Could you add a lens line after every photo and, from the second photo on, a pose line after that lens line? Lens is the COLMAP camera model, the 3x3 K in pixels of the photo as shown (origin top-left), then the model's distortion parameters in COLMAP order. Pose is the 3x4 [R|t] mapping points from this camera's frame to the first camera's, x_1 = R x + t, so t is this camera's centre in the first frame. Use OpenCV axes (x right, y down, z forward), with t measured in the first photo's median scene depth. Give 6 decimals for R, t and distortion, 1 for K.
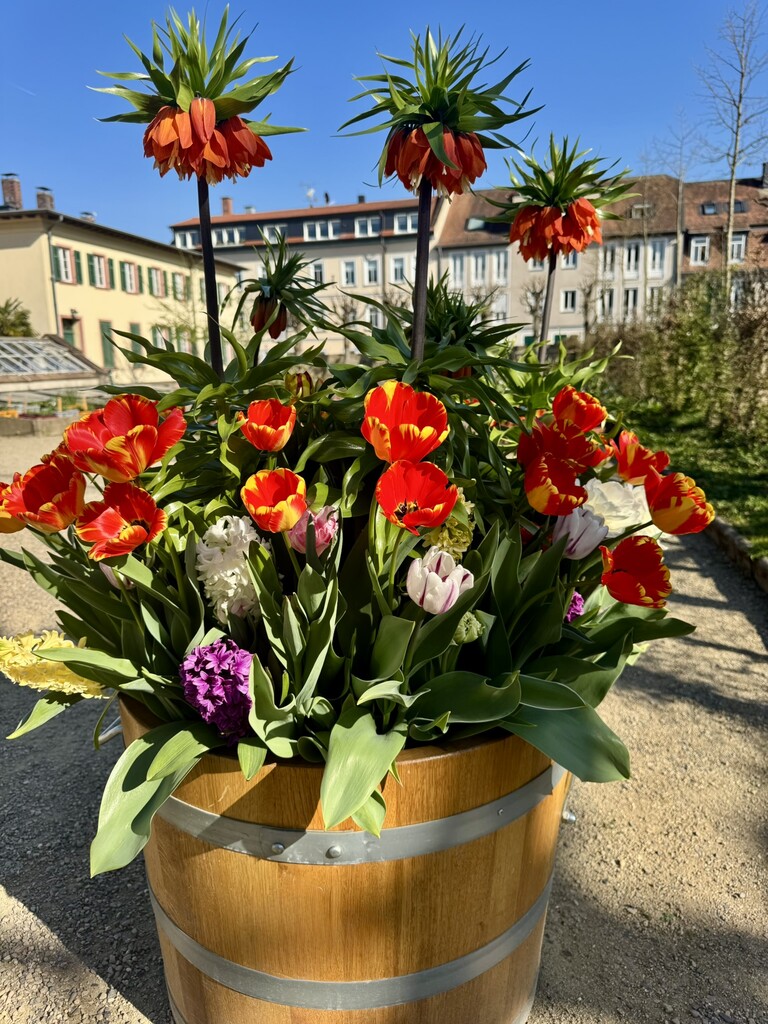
lens RADIAL K [[708.7, 0, 384.0], [0, 708.7, 515.1], [0, 0, 1]] dist [-0.009267, -0.001948]
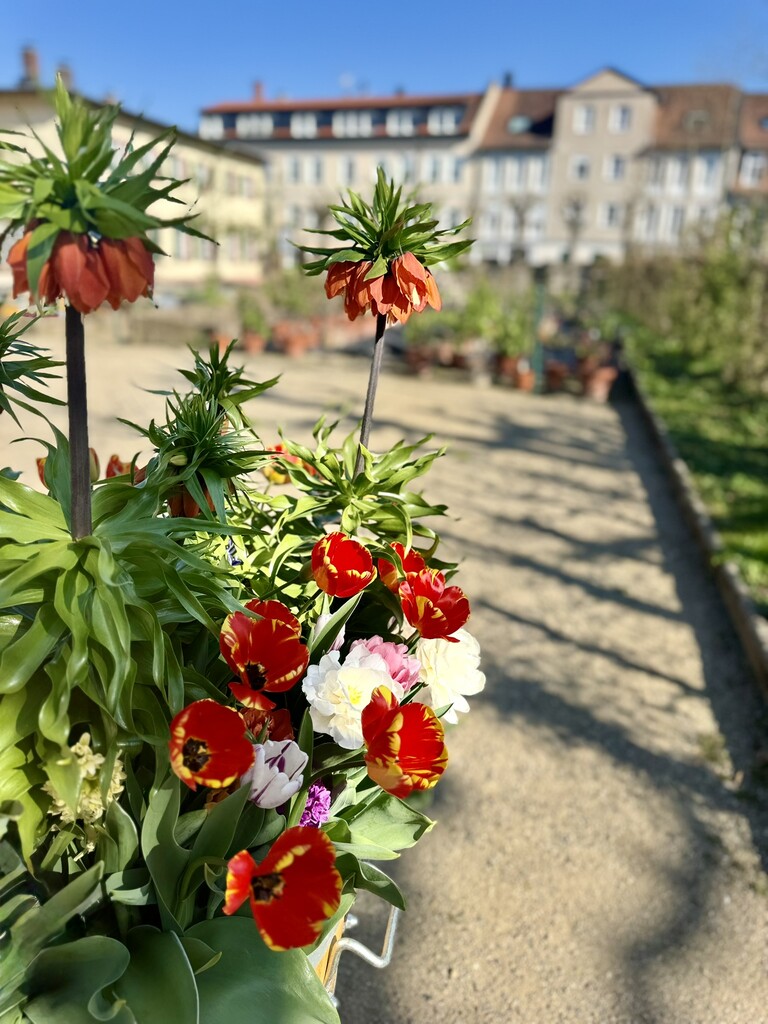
lens RADIAL K [[708.7, 0, 384.1], [0, 708.7, 509.3], [0, 0, 1]] dist [-0.009267, -0.001948]
pose [[0.997675, 0.064821, -0.021054, 0.133548], [-0.061920, 0.991155, 0.117381, -0.121714], [0.028476, -0.115805, 0.992864, 0.092689]]
